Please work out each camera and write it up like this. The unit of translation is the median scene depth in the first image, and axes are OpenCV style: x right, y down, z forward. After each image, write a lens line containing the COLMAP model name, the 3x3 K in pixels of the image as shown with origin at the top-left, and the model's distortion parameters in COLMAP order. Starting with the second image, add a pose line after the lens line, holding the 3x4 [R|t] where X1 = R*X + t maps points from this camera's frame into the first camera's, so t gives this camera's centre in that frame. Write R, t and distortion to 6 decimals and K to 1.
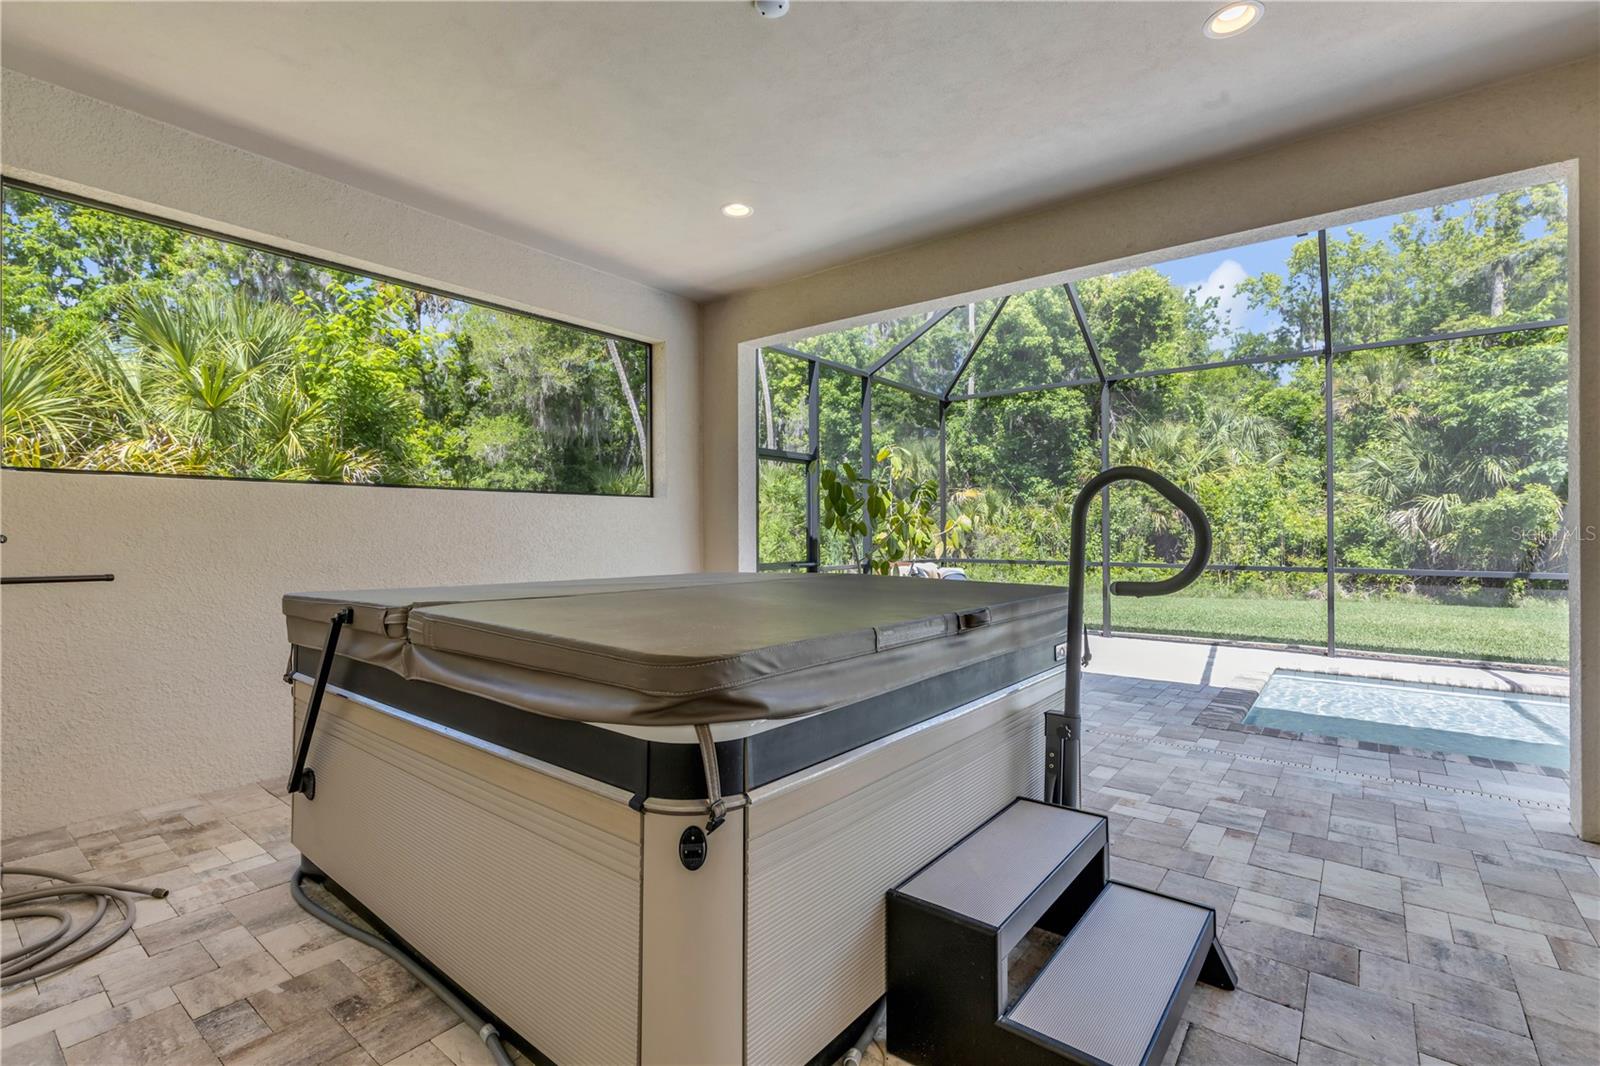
lens RADIAL K [[722.9, 0, 796.0], [0, 722.9, 533.1], [0, 0, 1]] dist [0.003105, -0.000277]
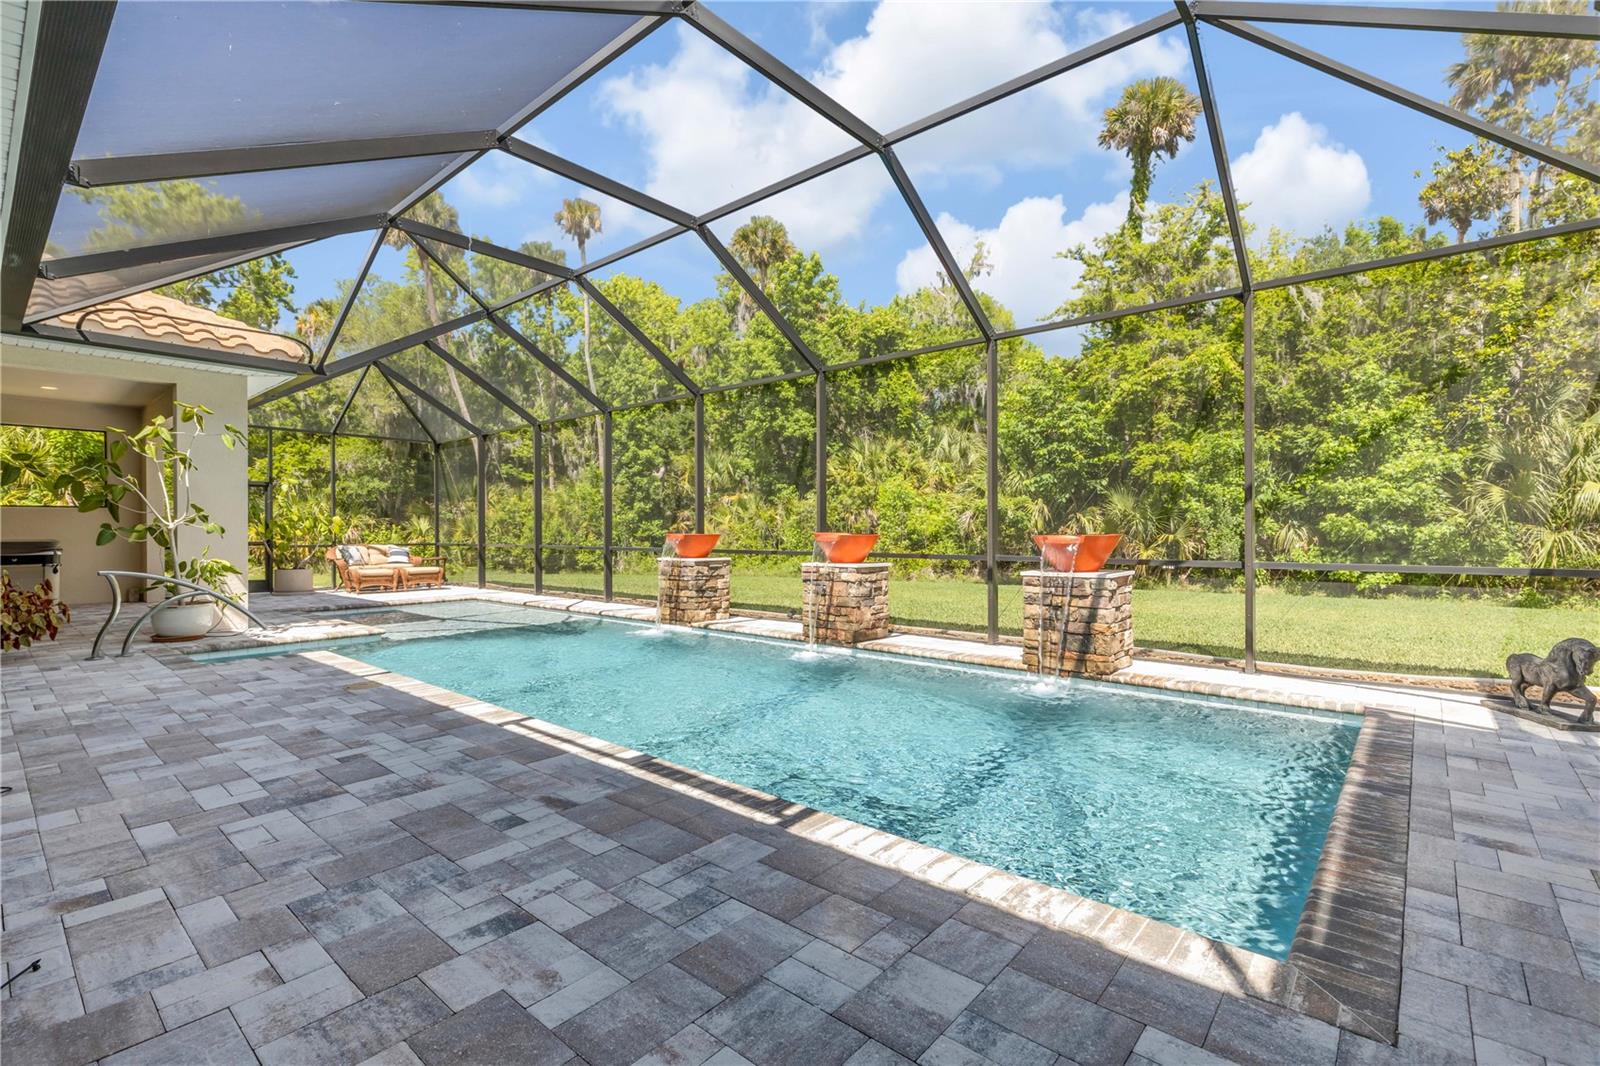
lens RADIAL K [[722.9, 0, 796.0], [0, 722.9, 533.1], [0, 0, 1]] dist [0.003105, -0.000277]
pose [[0.998842, 0.001173, -0.048097, 0.547029], [-0.001159, 0.999999, 0.000319, 0.006000], [0.048097, -0.000263, 0.998843, -0.278332]]
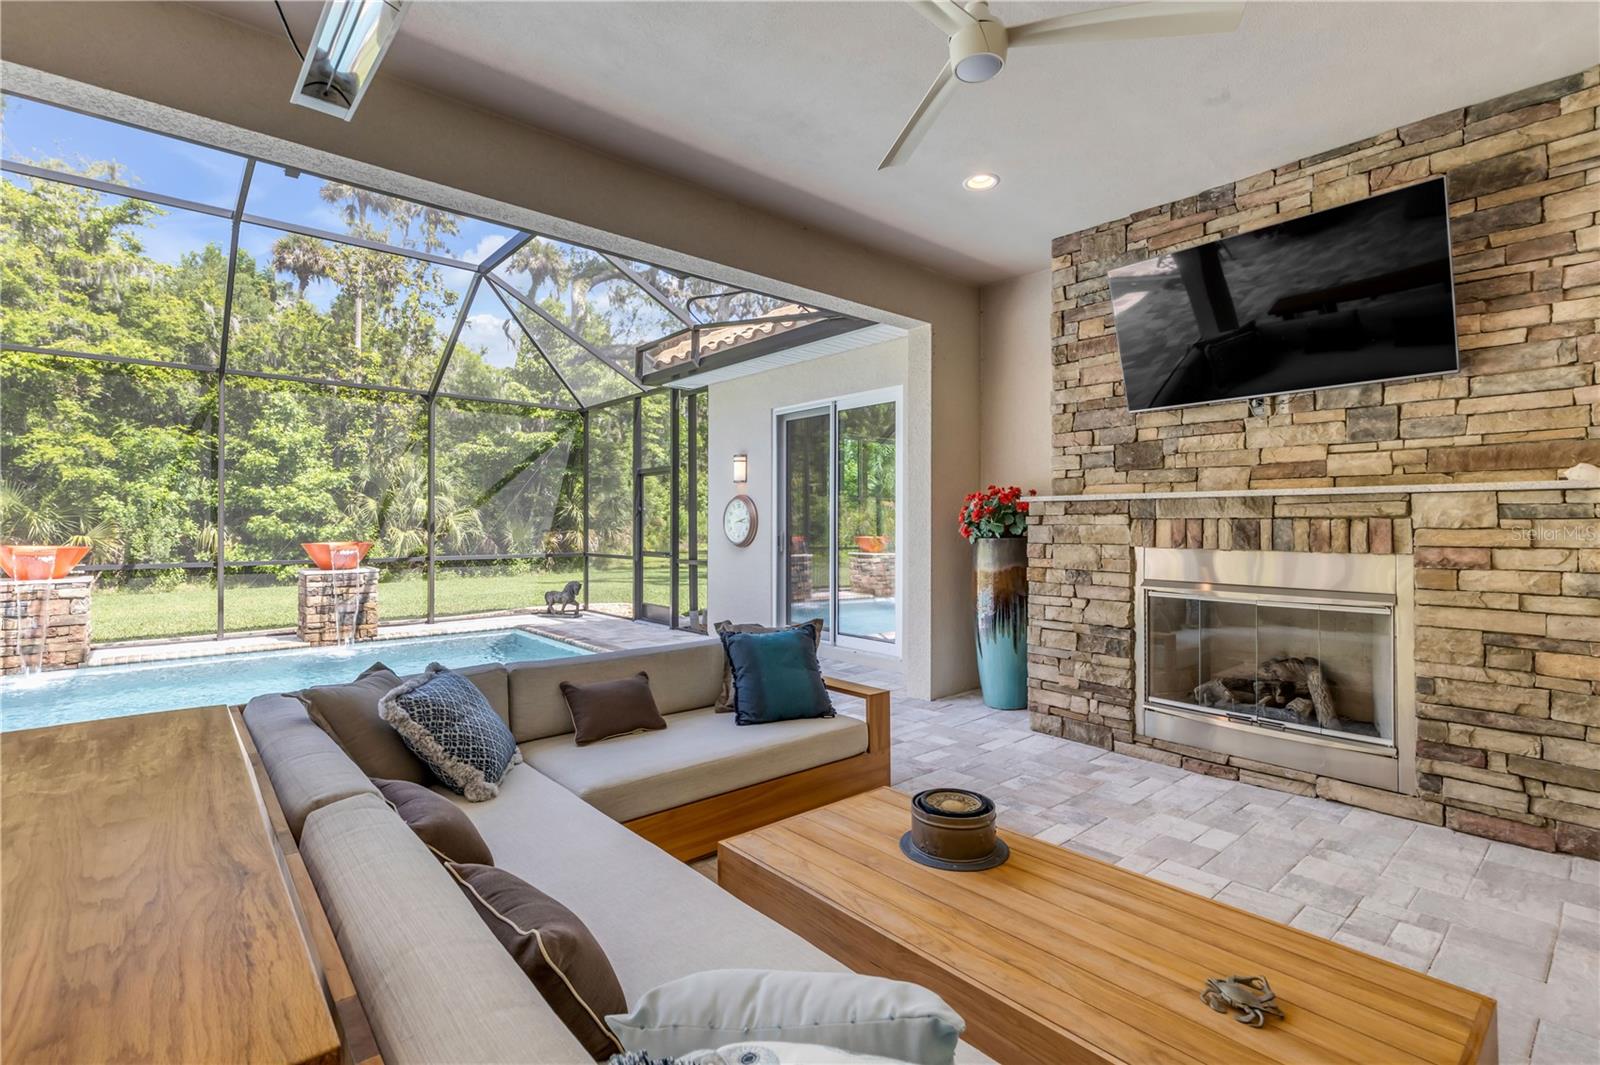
lens RADIAL K [[728.4, 0, 795.8], [0, 728.4, 516.3], [0, 0, 1]] dist [0.002015, 0.000121]
pose [[0.188504, 0.012009, 0.981999, 0.274799], [0.002382, 0.999917, -0.012685, -0.002979], [-0.982070, 0.004730, 0.188460, -0.312757]]
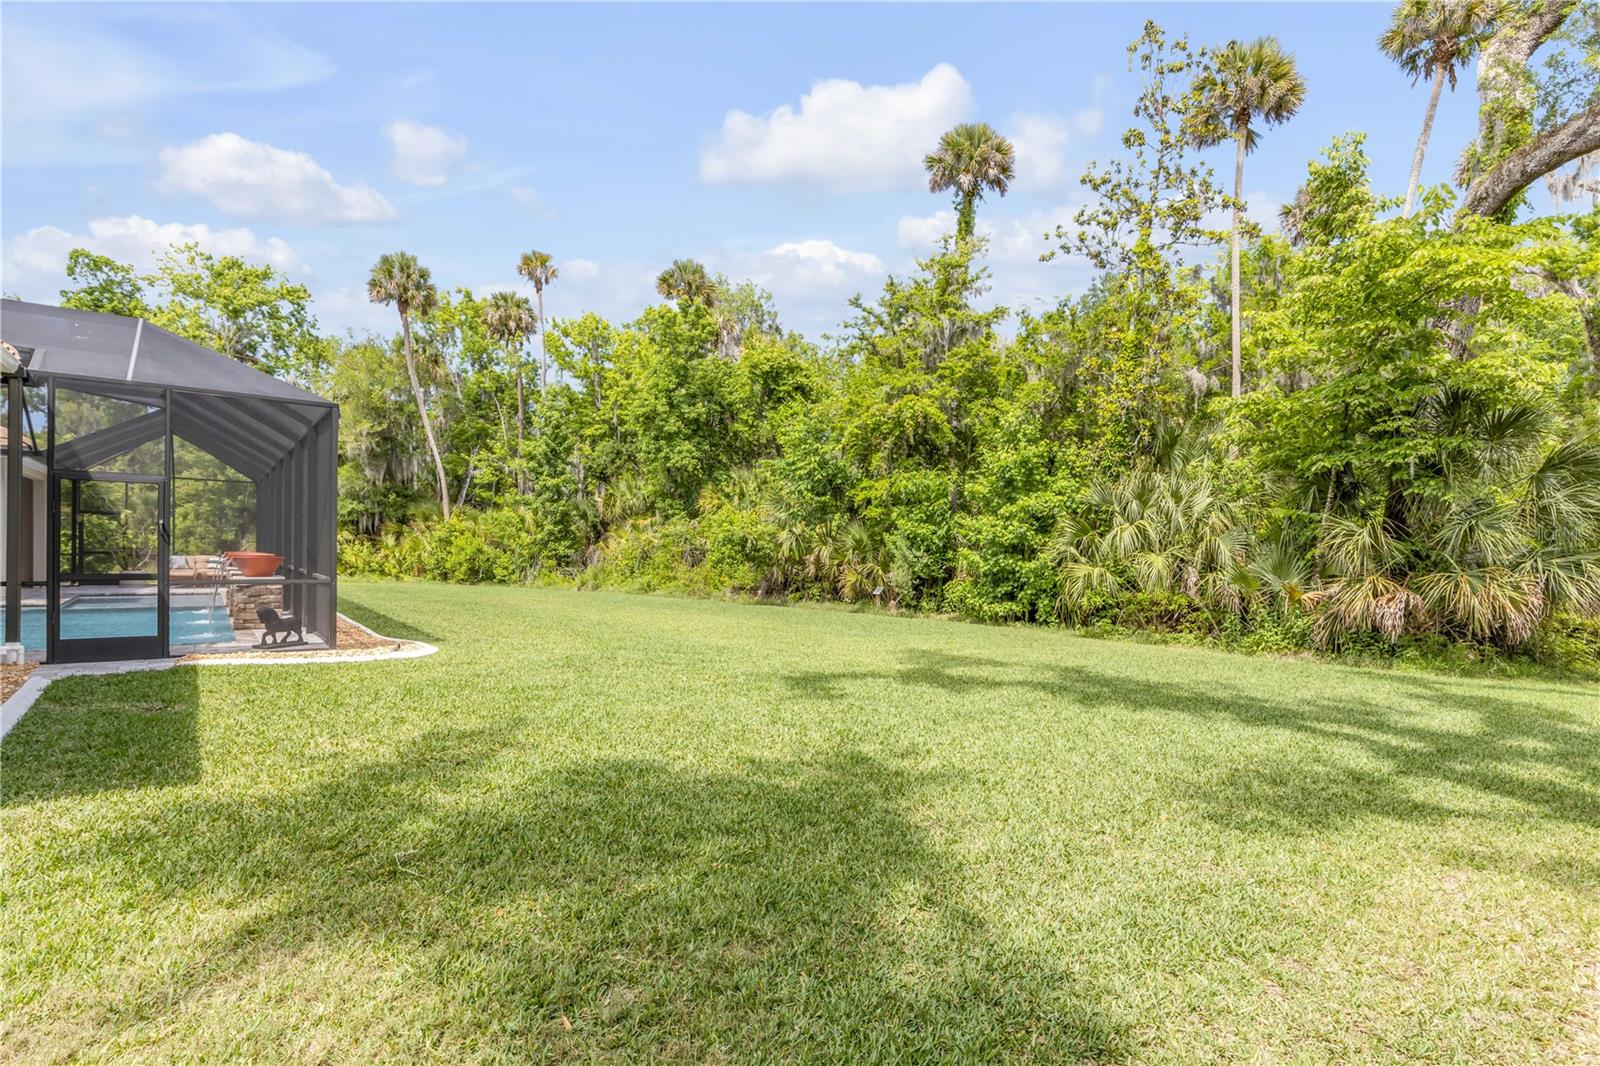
lens RADIAL K [[802.5, 0, 819.5], [0, 802.5, 555.9], [0, 0, 1]] dist [-0.000255, -0.000014]
pose [[0.970159, 0.024451, -0.241233, 1.258004], [-0.023699, 0.999701, 0.006017, -0.009609], [0.241308, -0.000121, 0.970449, -0.486906]]
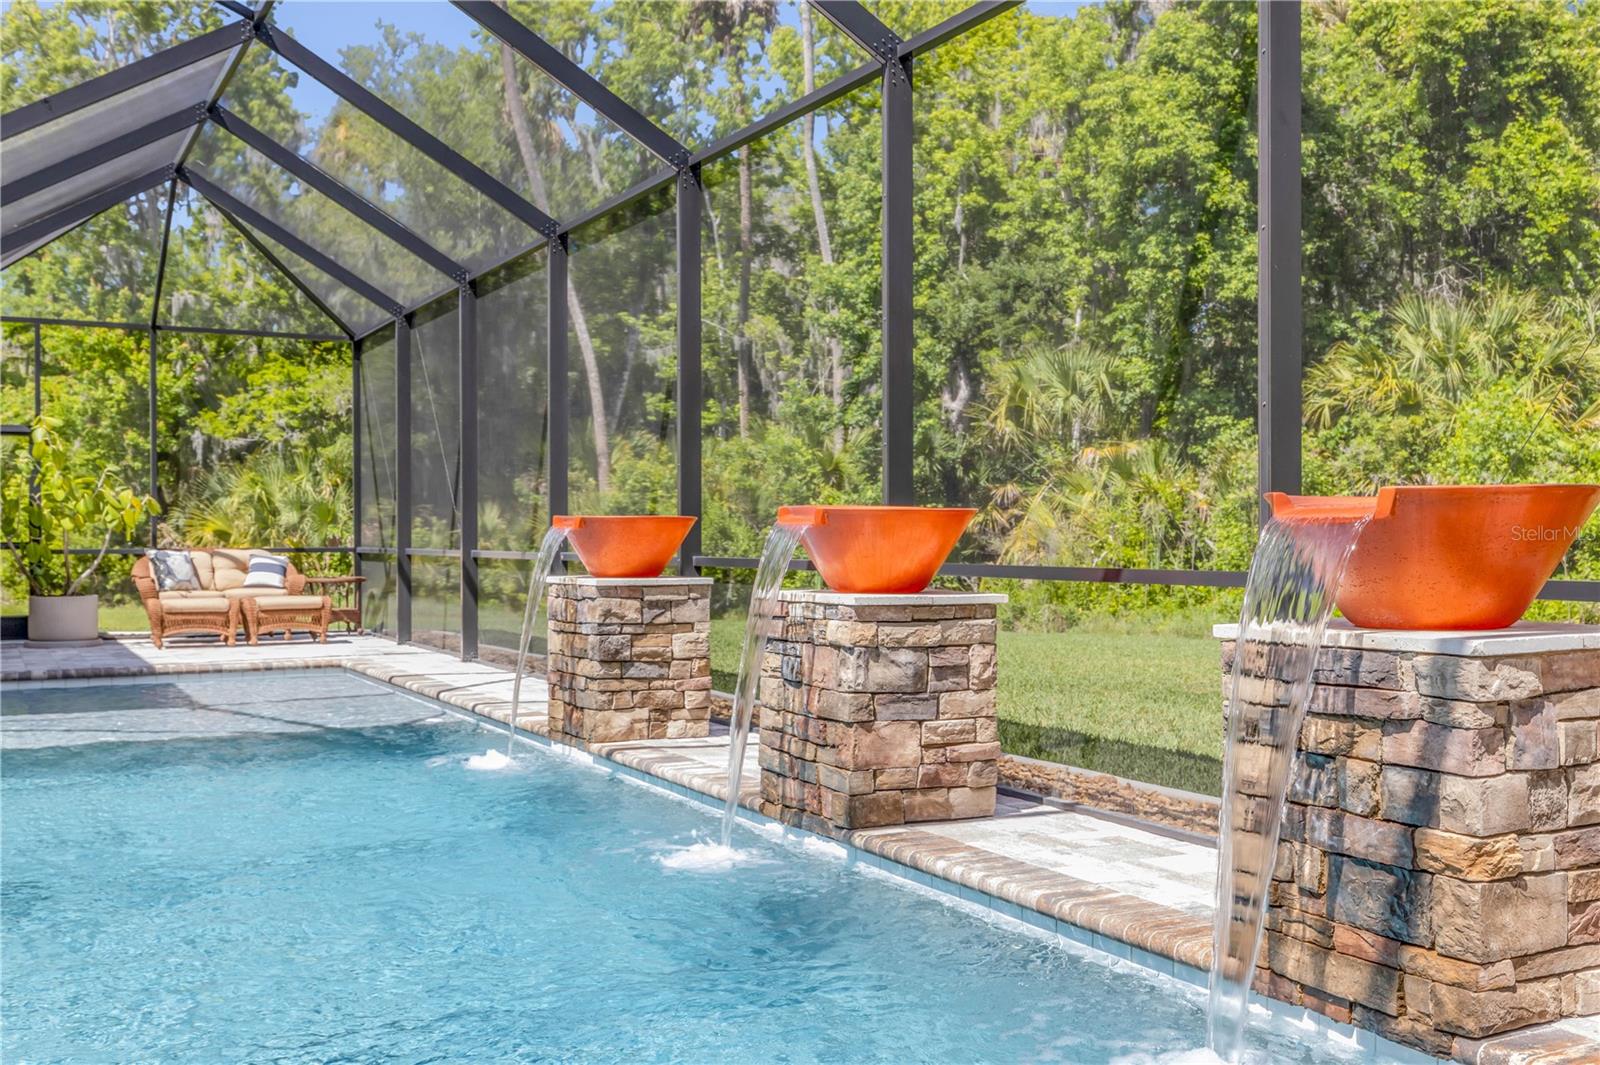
lens RADIAL K [[1546.2, 0, 785.5], [0, 1546.2, 534.3], [0, 0, 1]] dist [0.000451, -0.000008]
pose [[0.912654, 0.000687, -0.408732, 0.658475], [-0.001941, 0.999995, -0.002653, 0.012370], [0.408728, 0.003215, 0.912651, -0.153684]]
